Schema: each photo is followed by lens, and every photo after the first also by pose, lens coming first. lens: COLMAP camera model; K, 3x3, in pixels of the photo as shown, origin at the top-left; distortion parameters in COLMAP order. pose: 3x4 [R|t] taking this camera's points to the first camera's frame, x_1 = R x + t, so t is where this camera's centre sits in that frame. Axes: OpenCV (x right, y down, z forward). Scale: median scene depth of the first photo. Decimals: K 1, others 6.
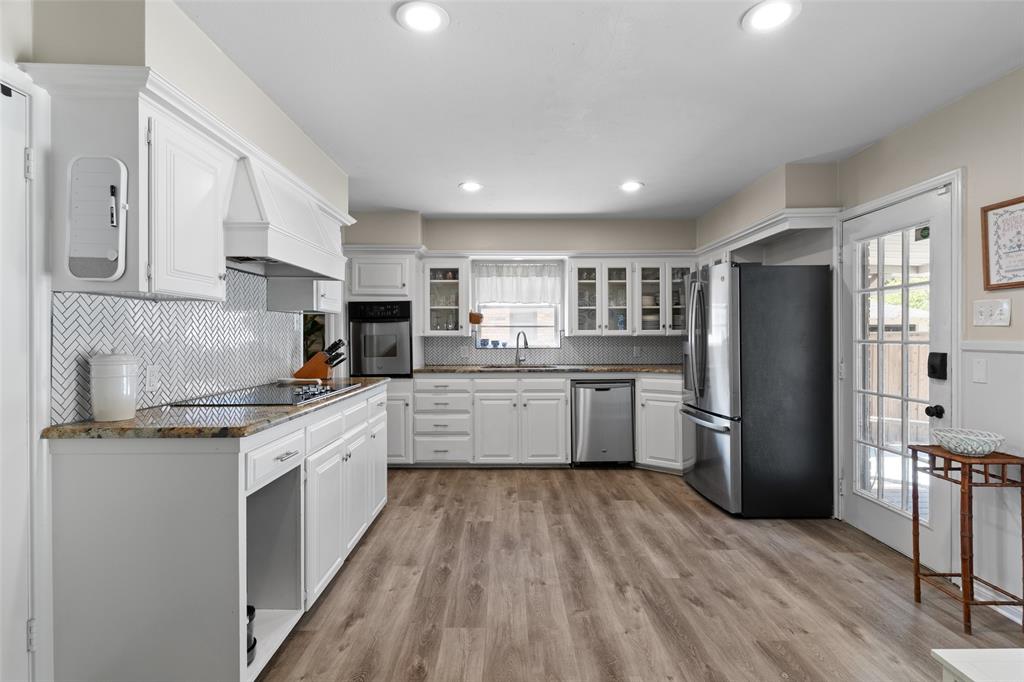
lens RADIAL K [[501.0, 0, 490.8], [0, 501.0, 338.0], [0, 0, 1]] dist [0.001712, -0.000198]
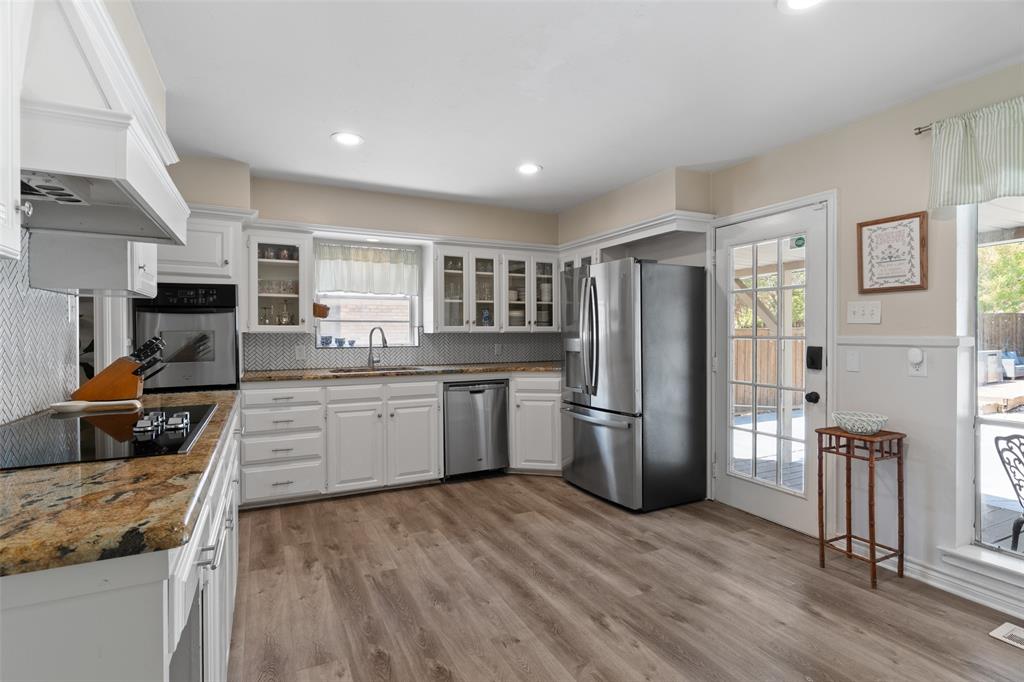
lens RADIAL K [[515.4, 0, 513.9], [0, 515.4, 336.4], [0, 0, 1]] dist [-0.003764, 0.003347]
pose [[0.888526, -0.002962, 0.458817, -0.205996], [0.002051, 0.999995, 0.002483, 0.001415], [-0.458822, -0.001265, 0.888527, 0.202637]]
